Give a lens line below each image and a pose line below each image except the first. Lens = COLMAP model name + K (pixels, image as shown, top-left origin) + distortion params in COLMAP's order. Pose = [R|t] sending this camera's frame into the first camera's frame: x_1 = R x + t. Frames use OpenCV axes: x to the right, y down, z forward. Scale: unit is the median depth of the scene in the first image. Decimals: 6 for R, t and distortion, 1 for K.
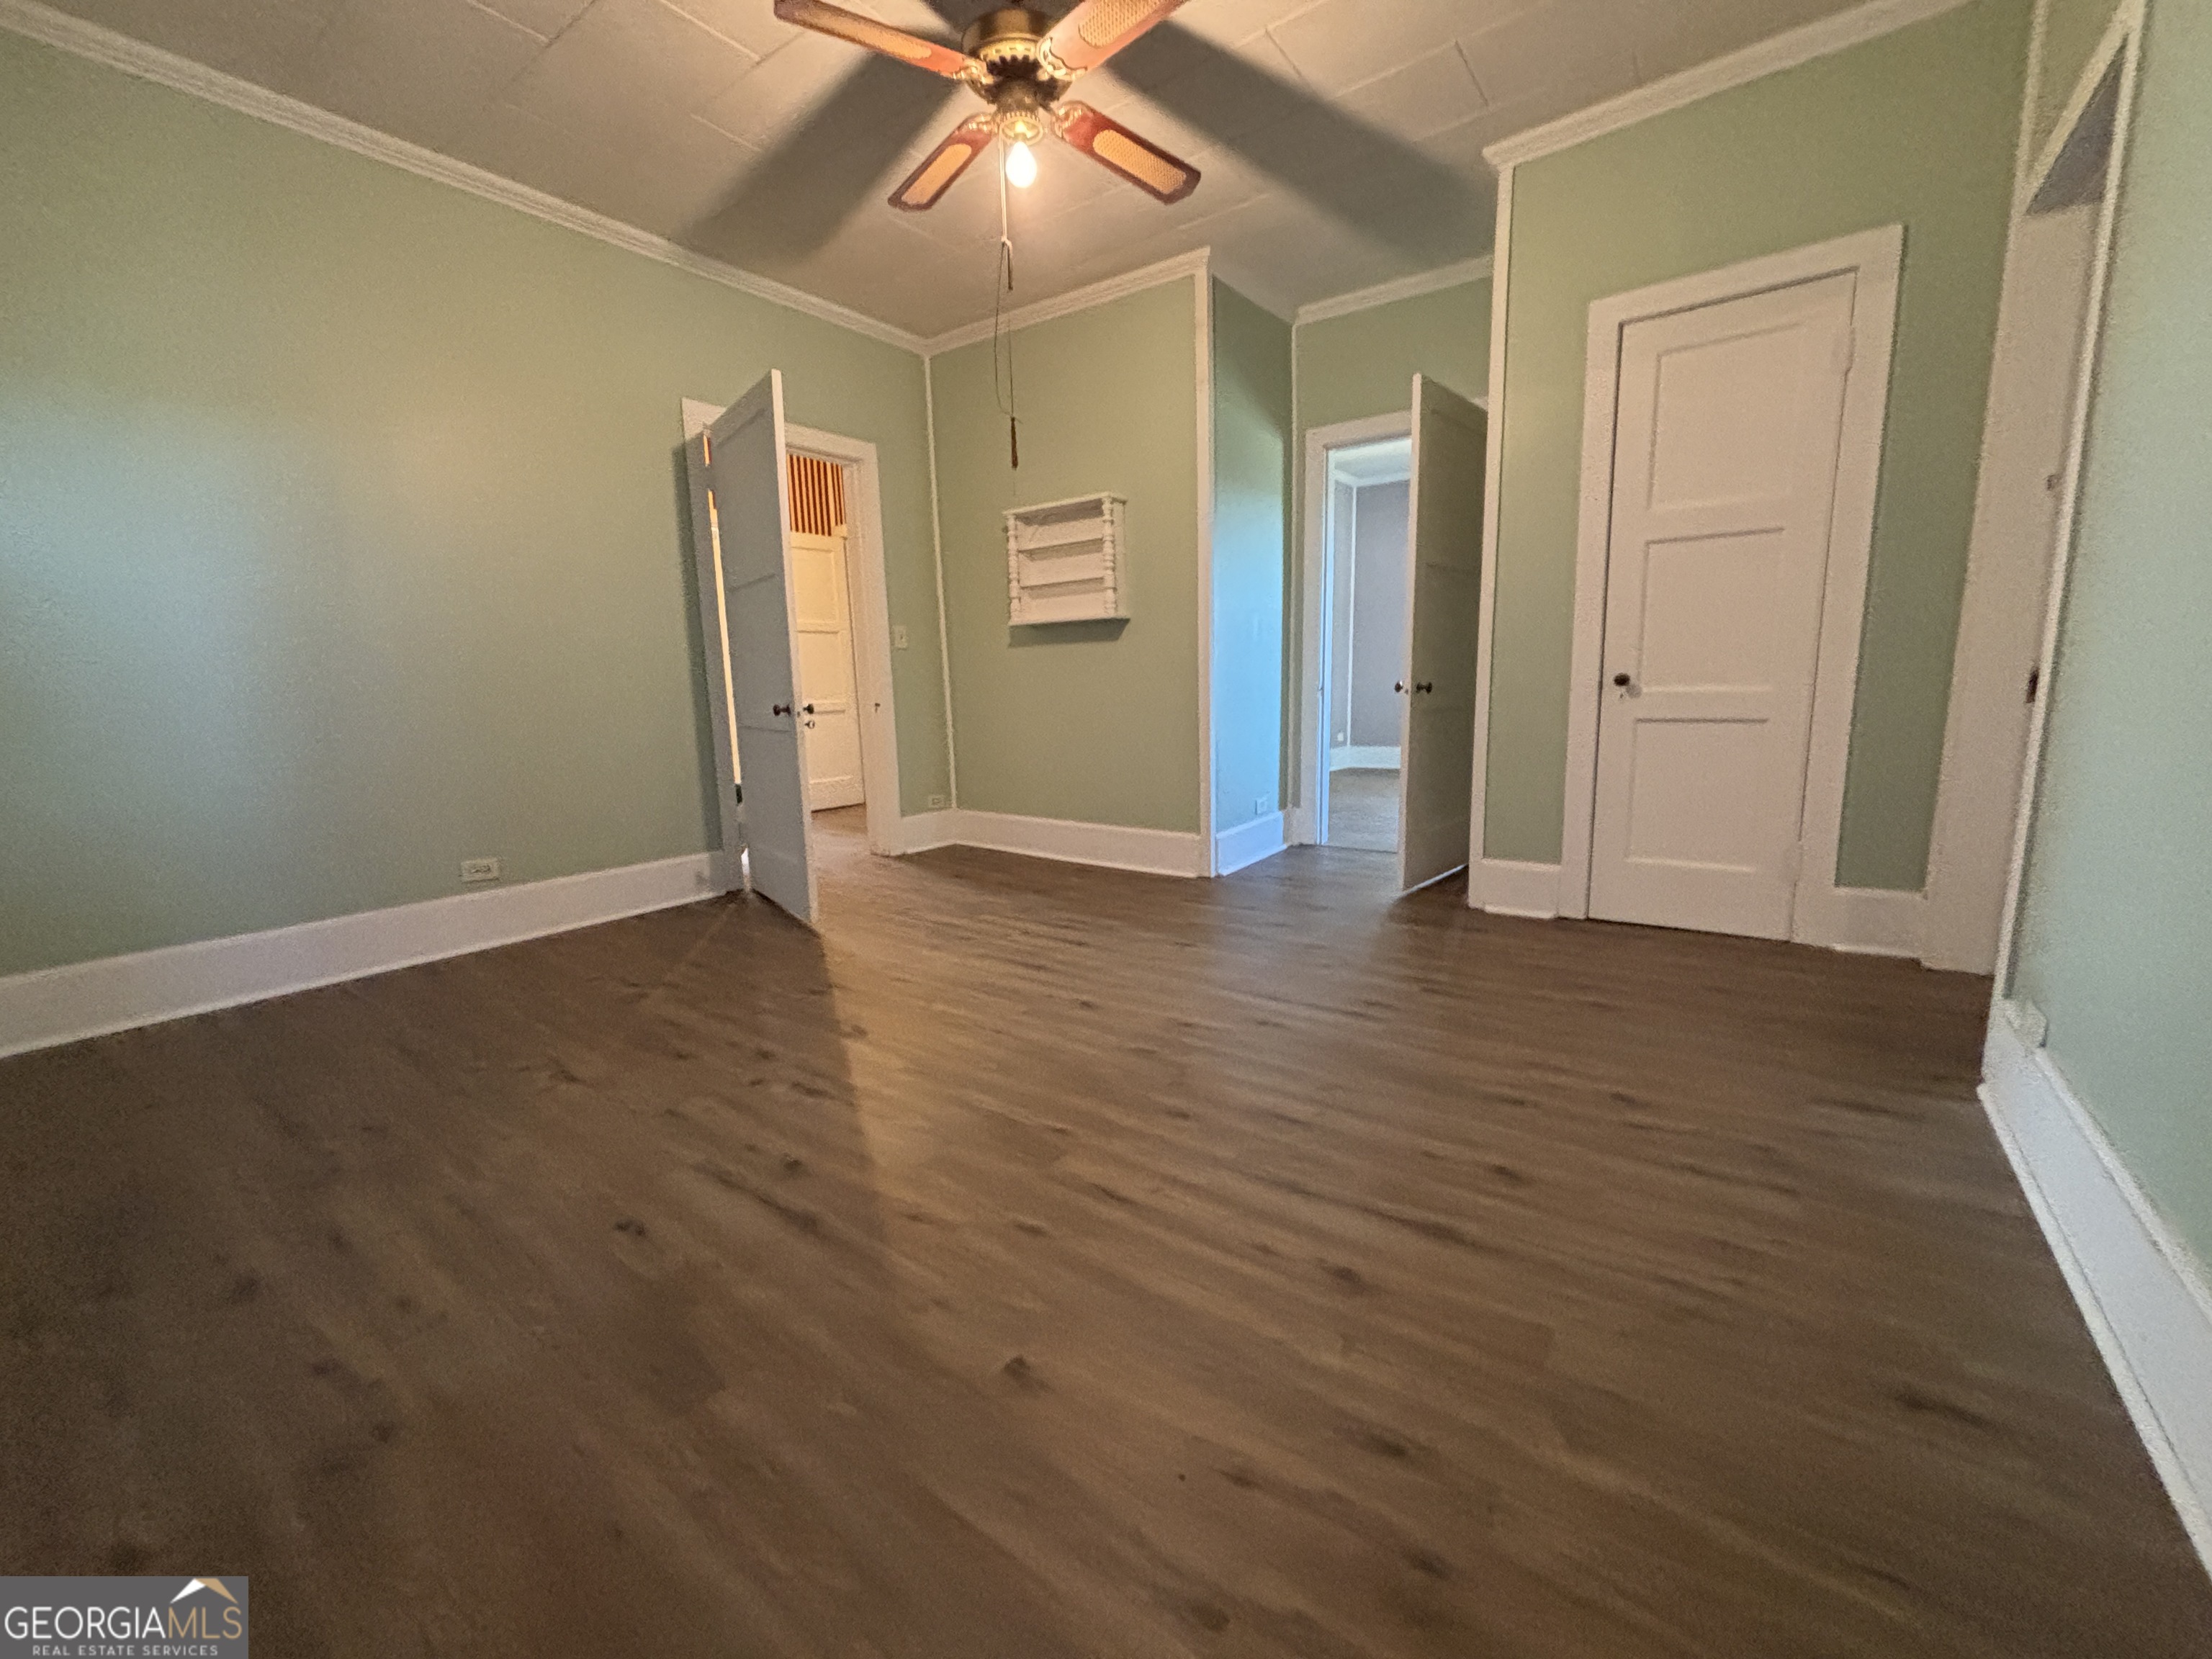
lens RADIAL K [[889.1, 0, 1096.2], [0, 889.1, 824.7], [0, 0, 1]] dist [0.001160, -0.000437]
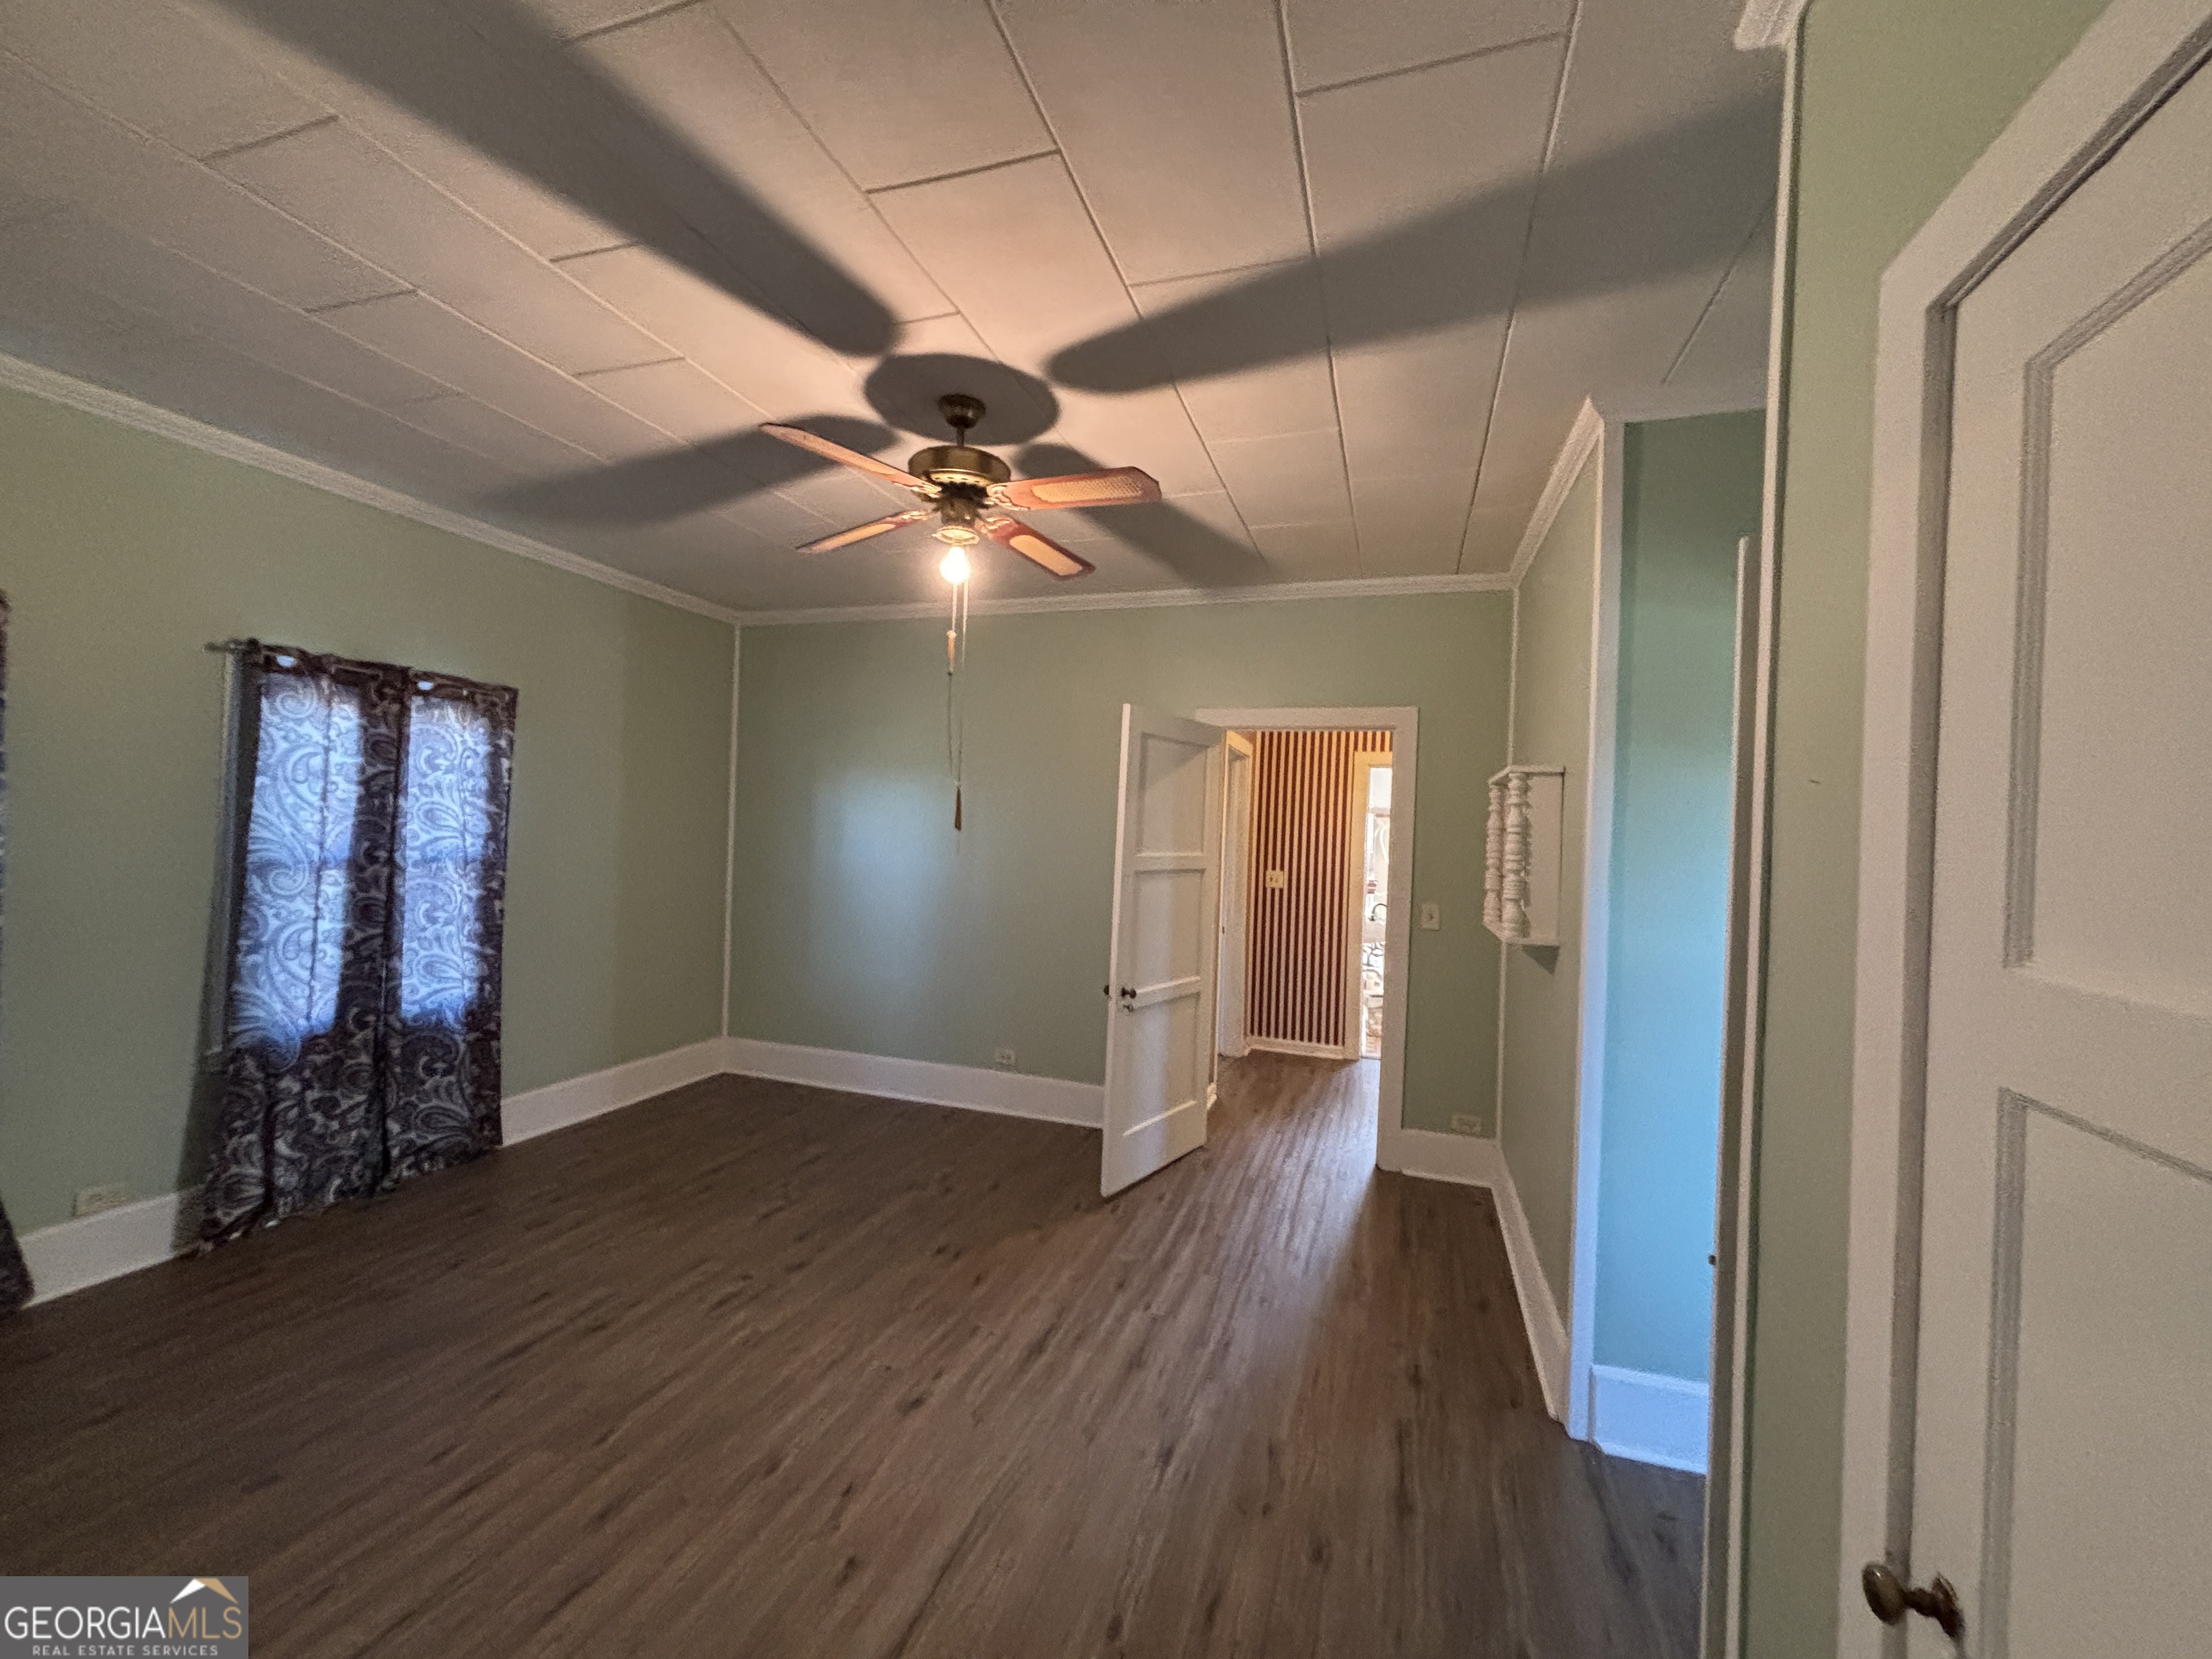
lens RADIAL K [[889.1, 0, 1096.2], [0, 889.1, 824.7], [0, 0, 1]] dist [0.001160, -0.000437]
pose [[0.305117, 0.033199, -0.951736, 0.860227], [-0.200159, 0.979304, -0.030008, -0.370493], [0.931042, 0.199654, 0.305448, 0.761139]]
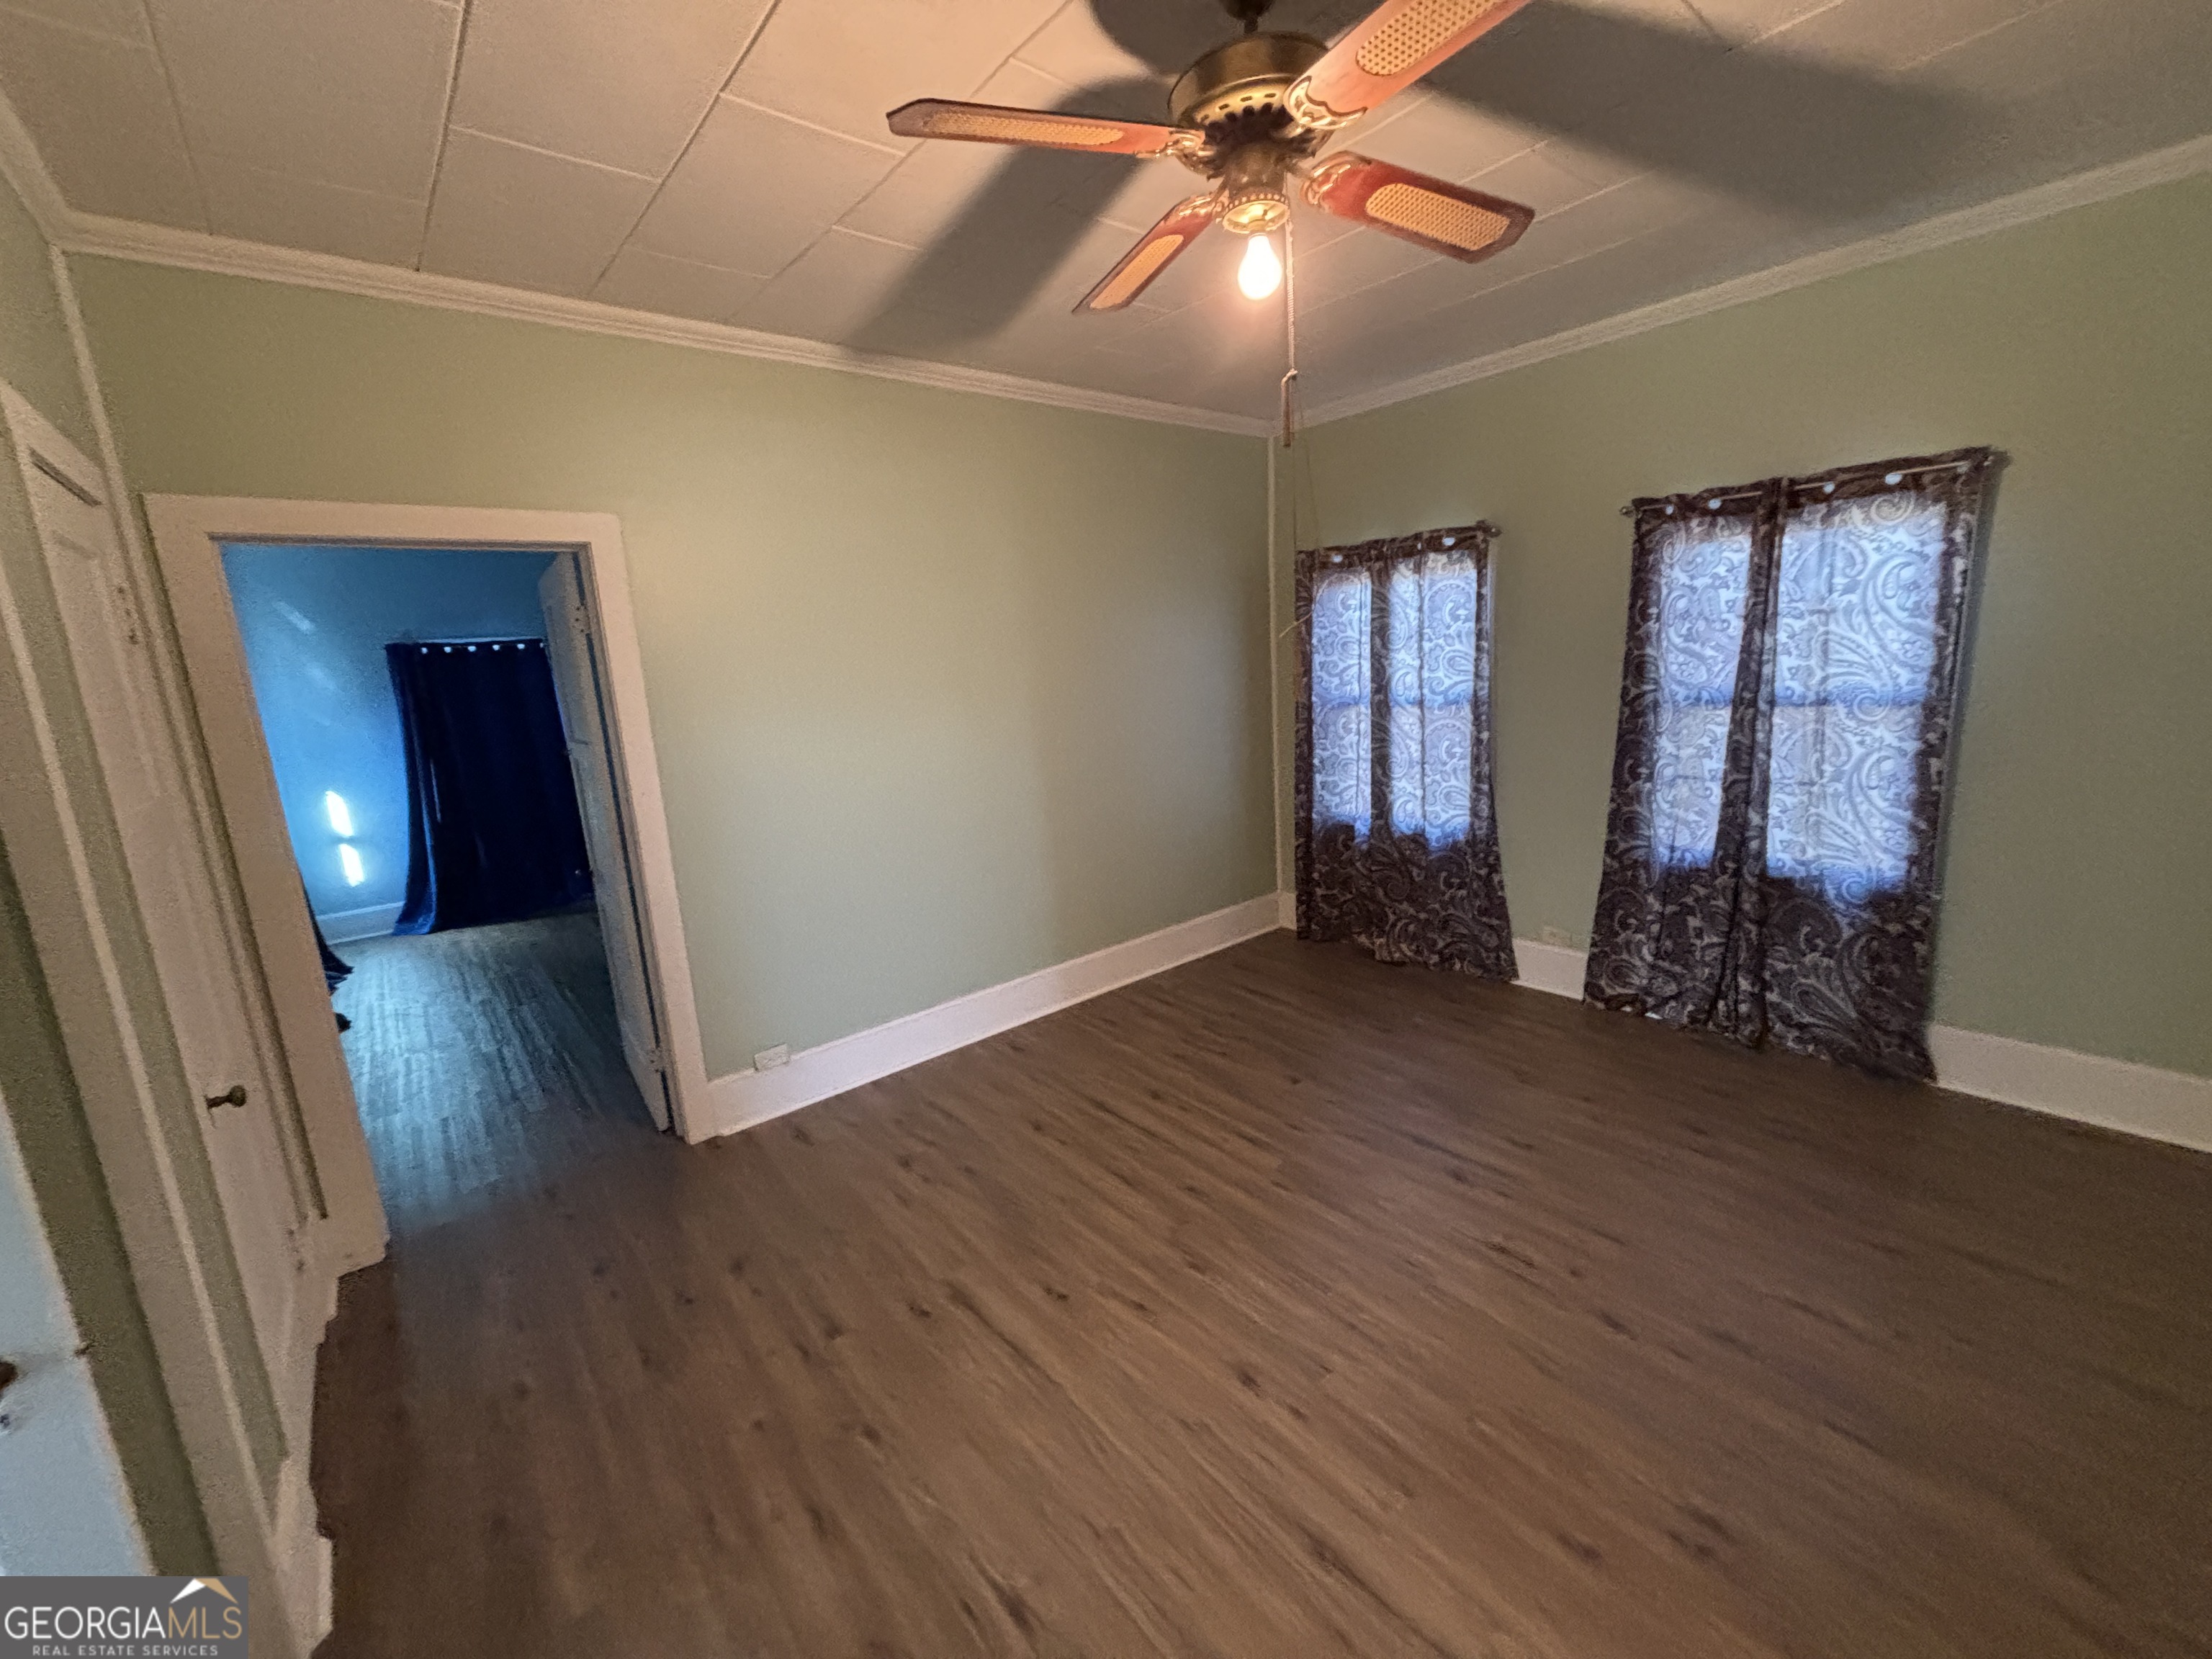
lens RADIAL K [[891.8, 0, 1102.9], [0, 891.8, 826.0], [0, 0, 1]] dist [0.002577, -0.000110]
pose [[-0.969692, 0.045461, 0.240065, -0.095568], [0.126295, 0.934359, 0.333200, -0.502962], [-0.209159, 0.353421, -0.911782, 1.524452]]
